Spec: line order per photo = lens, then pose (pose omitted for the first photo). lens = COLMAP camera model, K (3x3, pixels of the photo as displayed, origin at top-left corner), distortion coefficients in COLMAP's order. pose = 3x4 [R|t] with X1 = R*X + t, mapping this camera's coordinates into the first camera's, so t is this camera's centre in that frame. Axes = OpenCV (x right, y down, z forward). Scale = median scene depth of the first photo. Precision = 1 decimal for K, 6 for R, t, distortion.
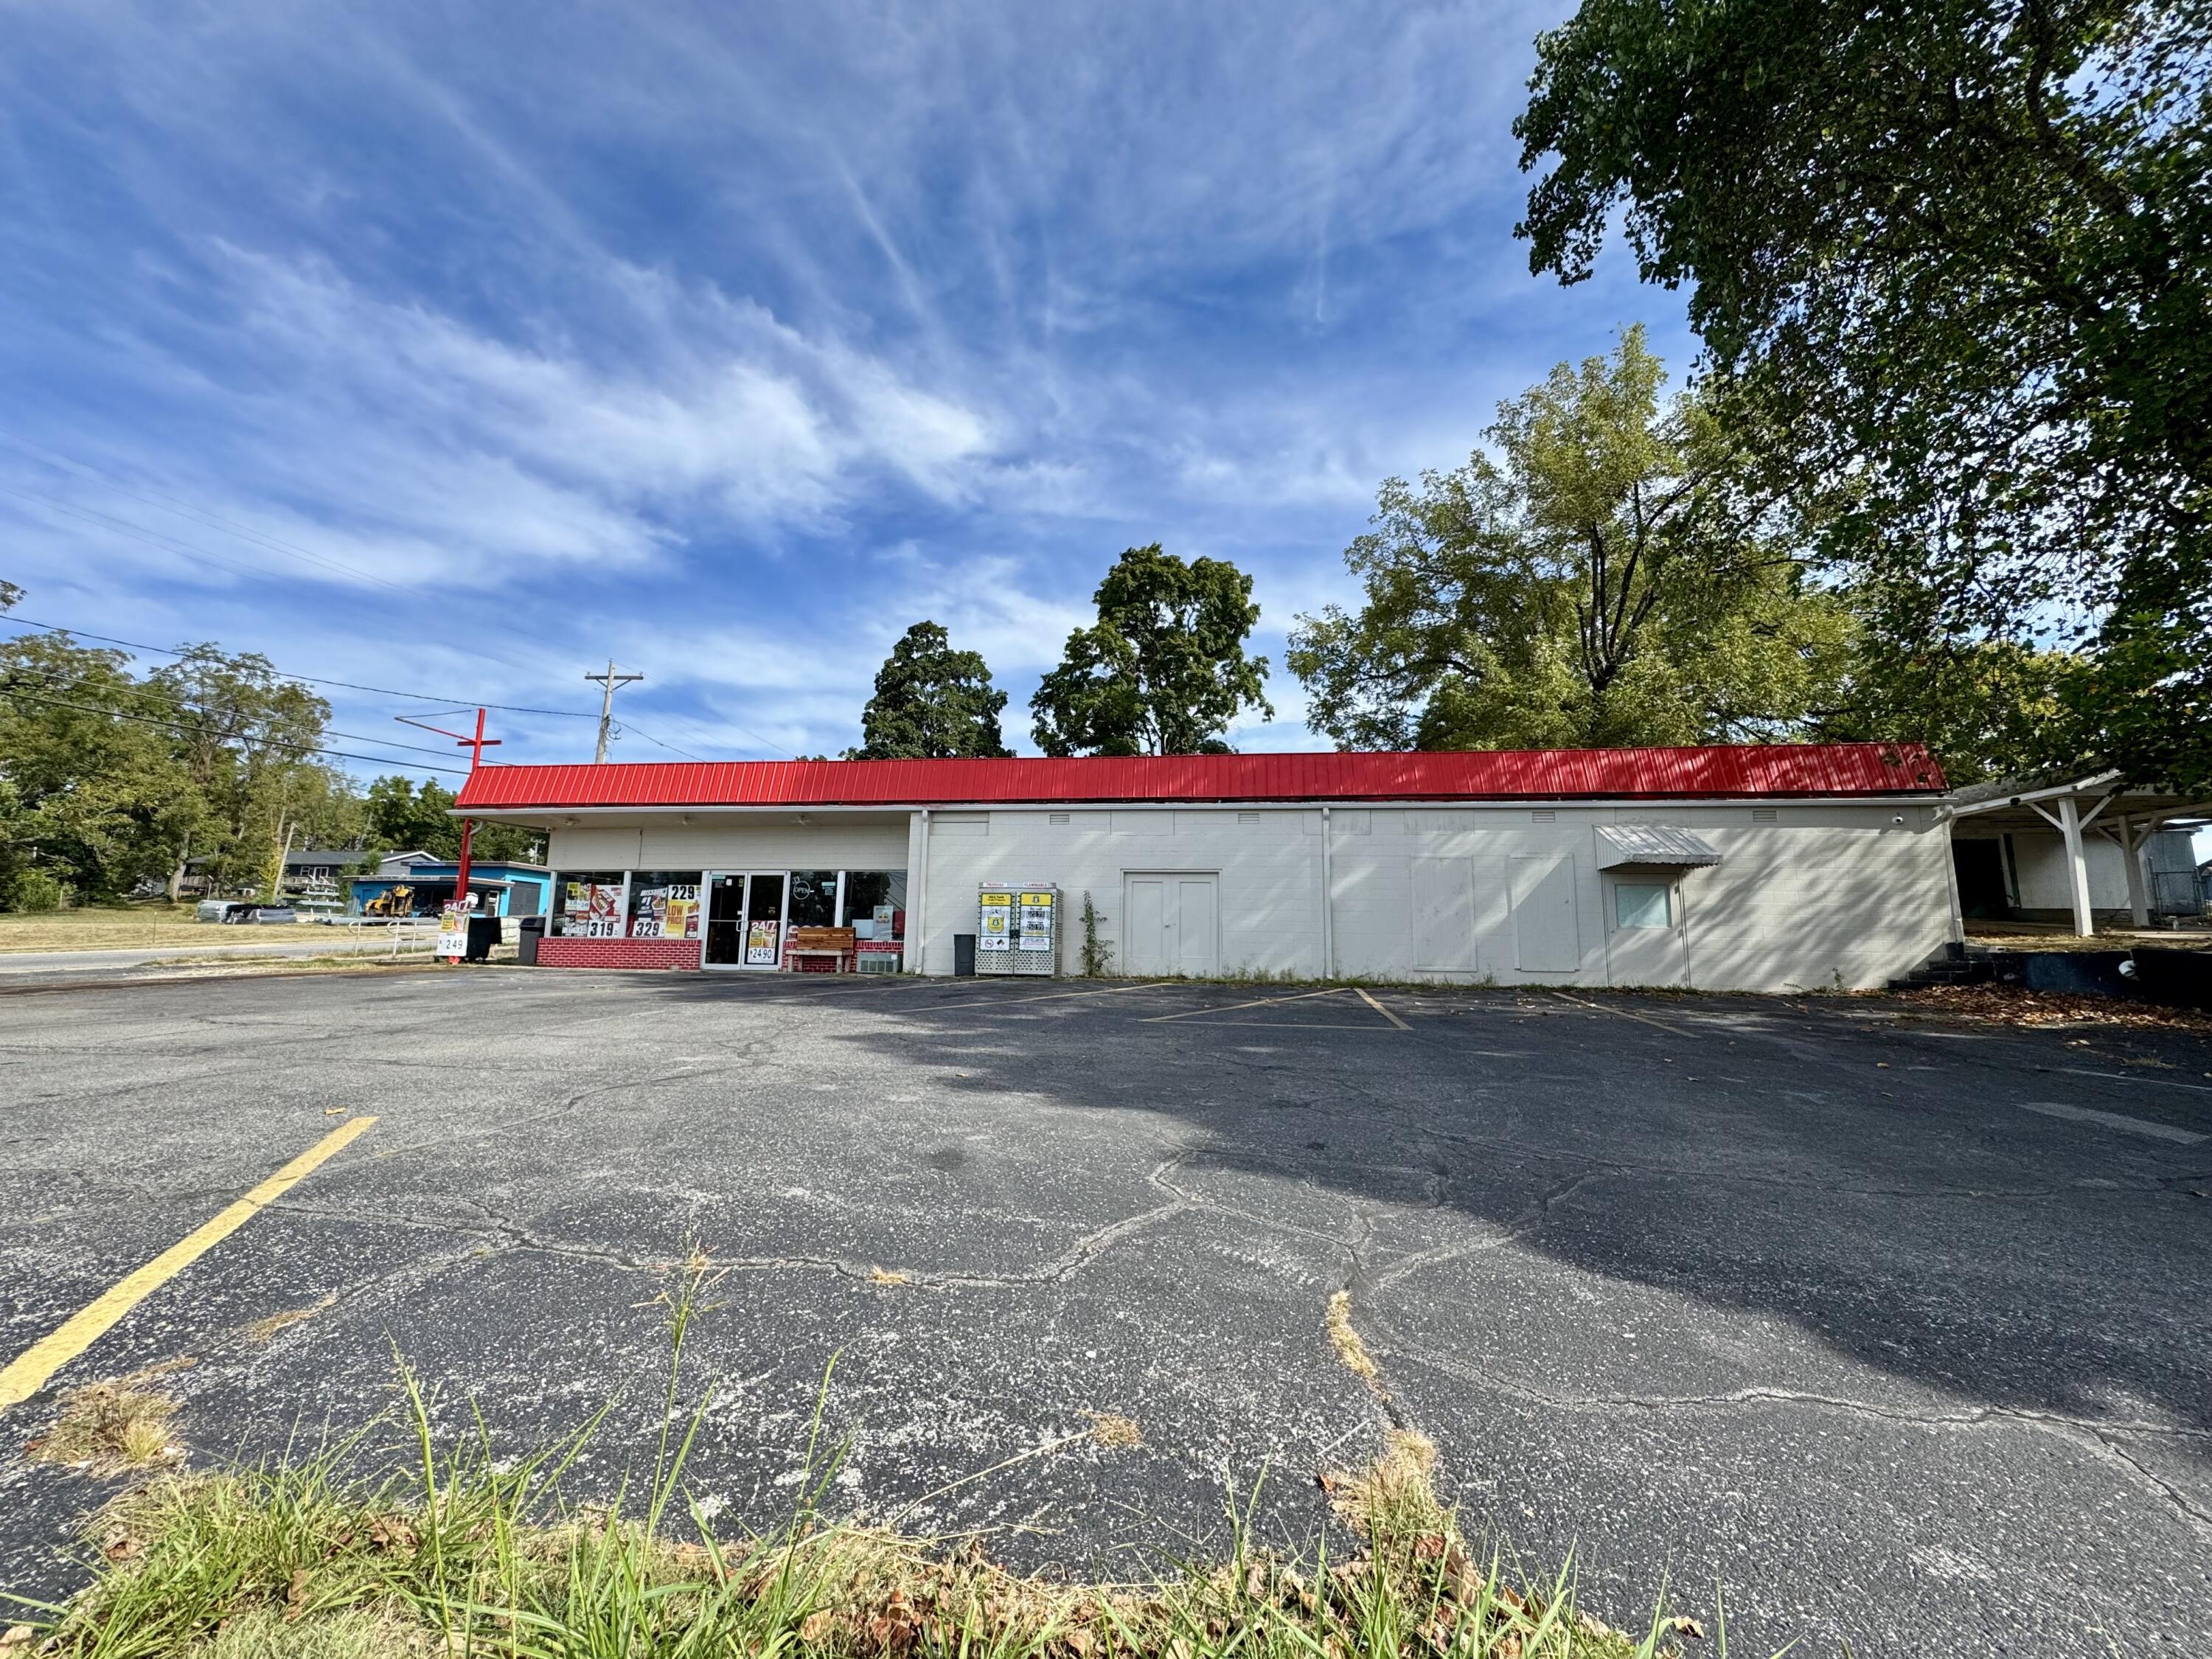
lens RADIAL K [[939.3, 0, 1108.3], [0, 939.3, 878.3], [0, 0, 1]] dist [-0.002296, -0.000480]
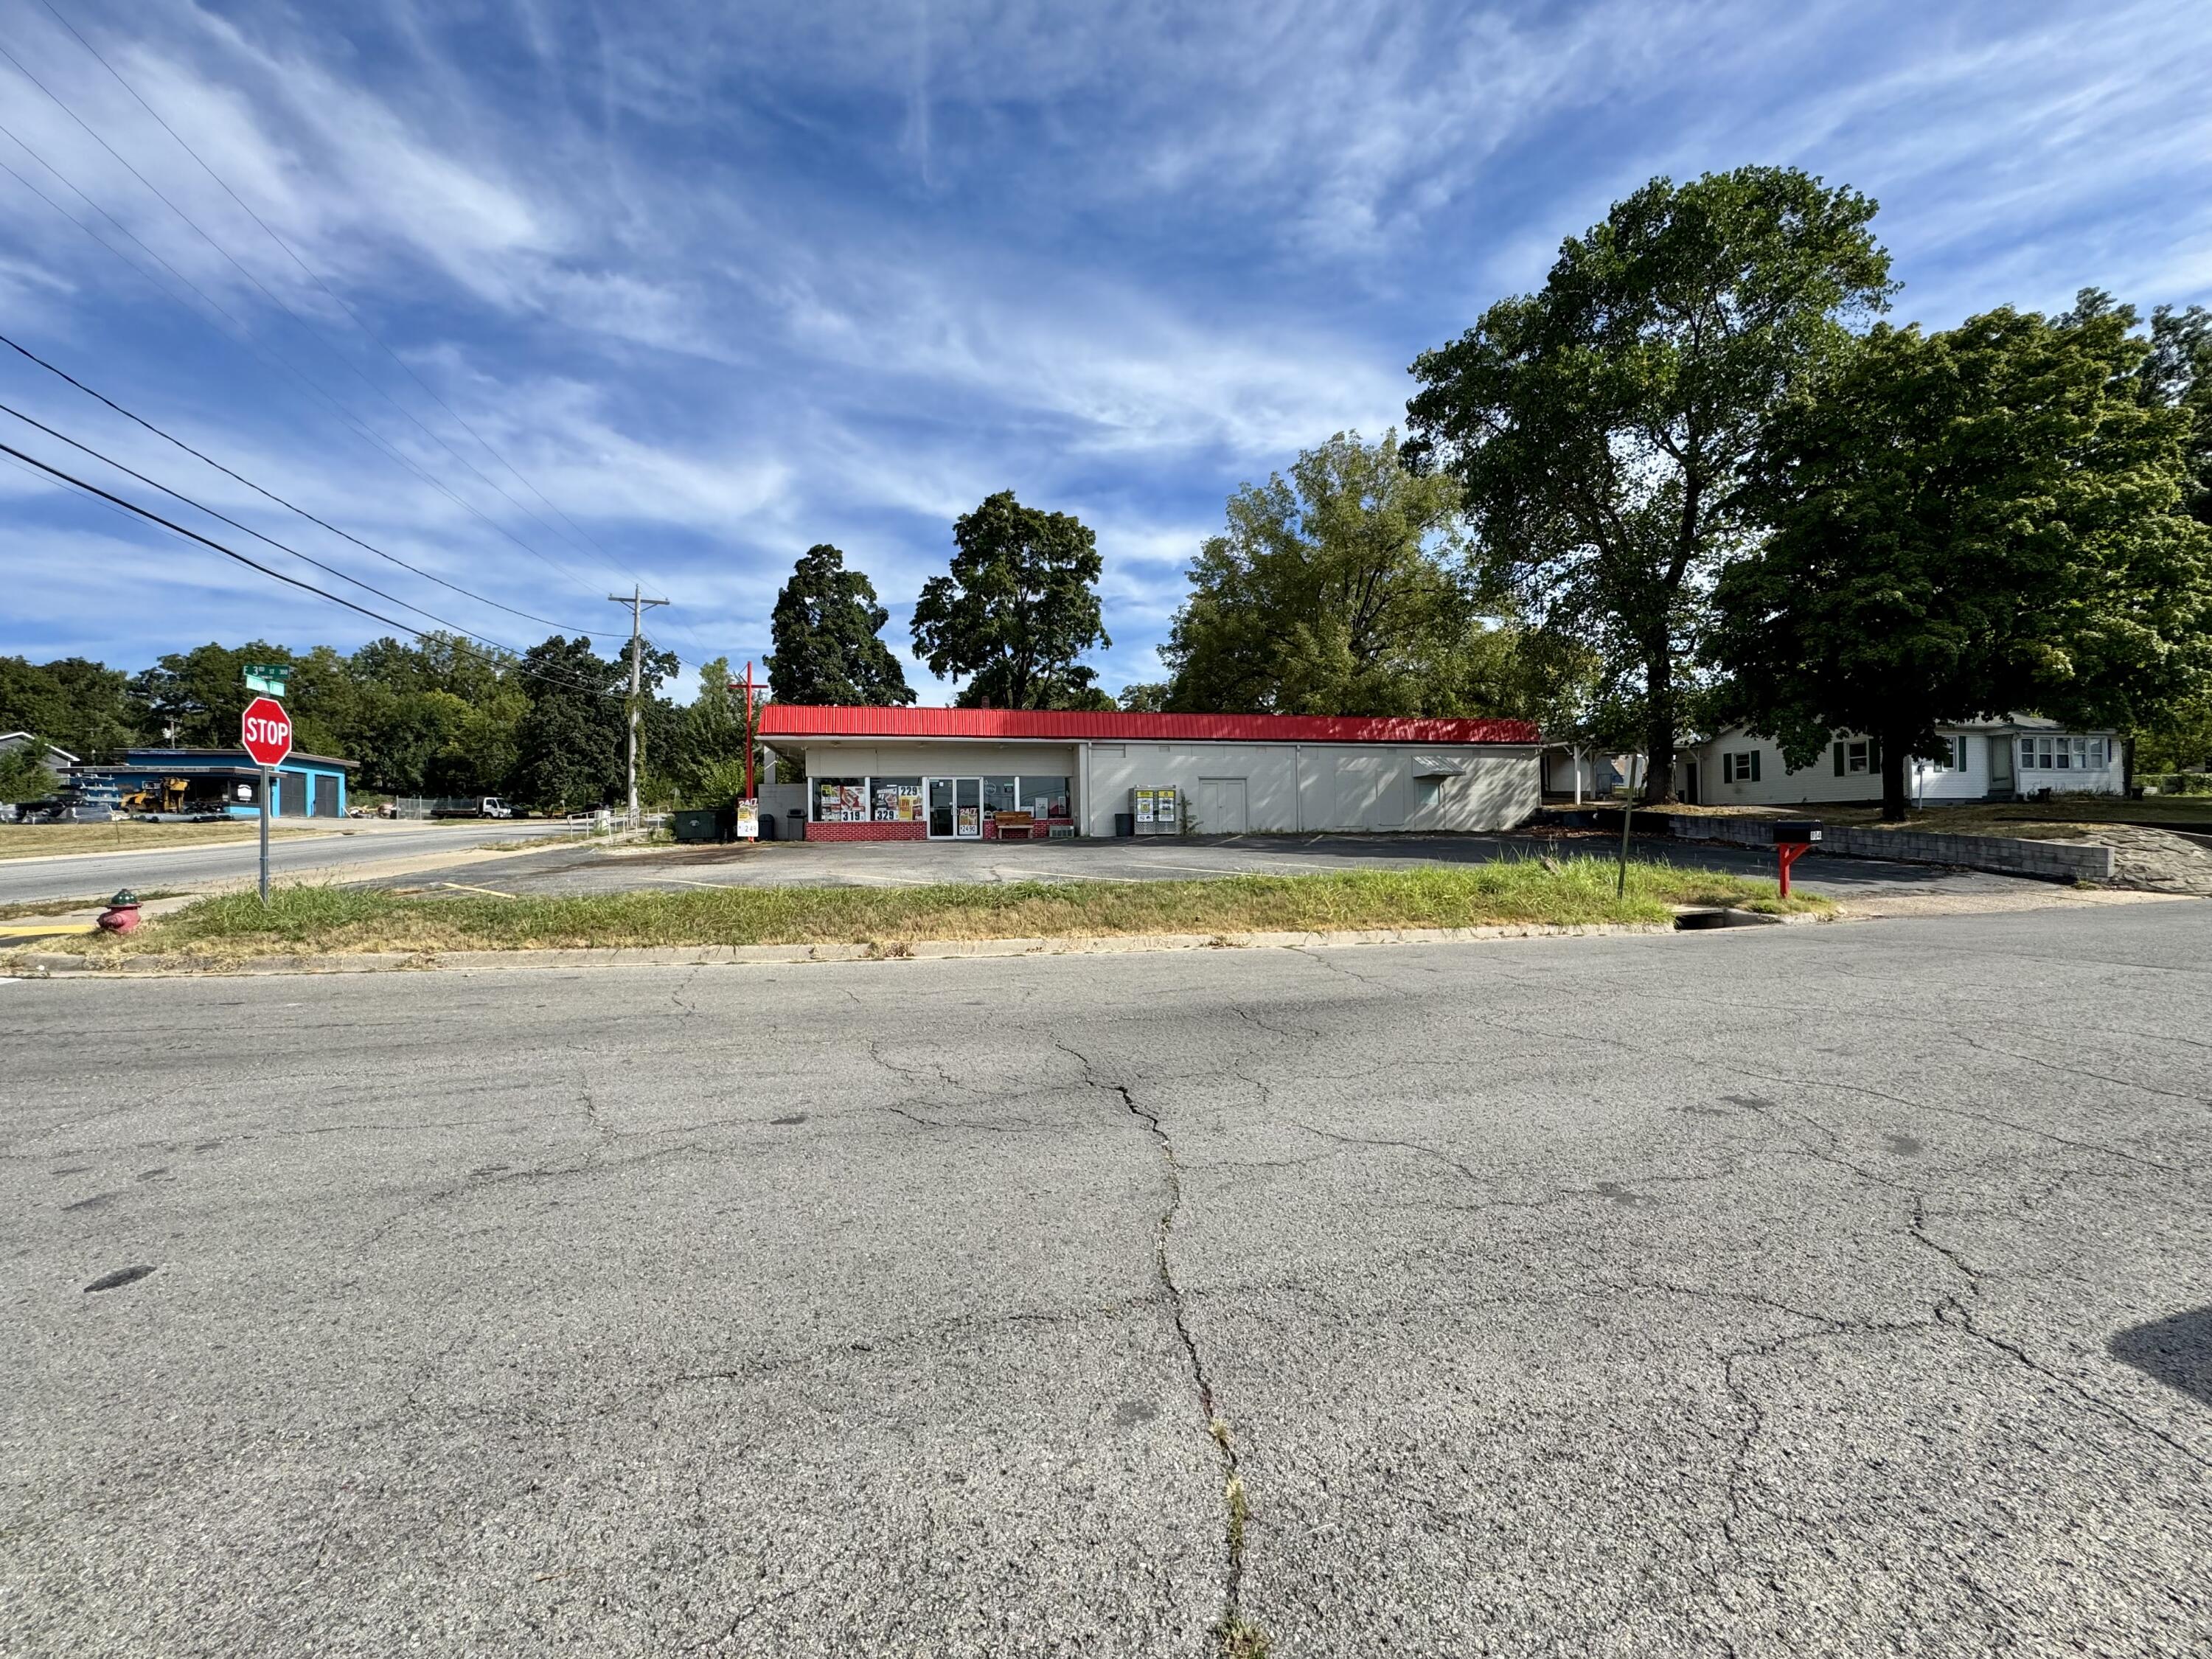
lens RADIAL K [[928.3, 0, 1106.0], [0, 928.3, 829.5], [0, 0, 1]] dist [0.001739, -0.000009]
pose [[0.921227, -0.028234, 0.387999, -0.767378], [-0.002489, 0.996915, 0.078454, -0.043768], [-0.389017, -0.073240, 0.918315, -0.553300]]
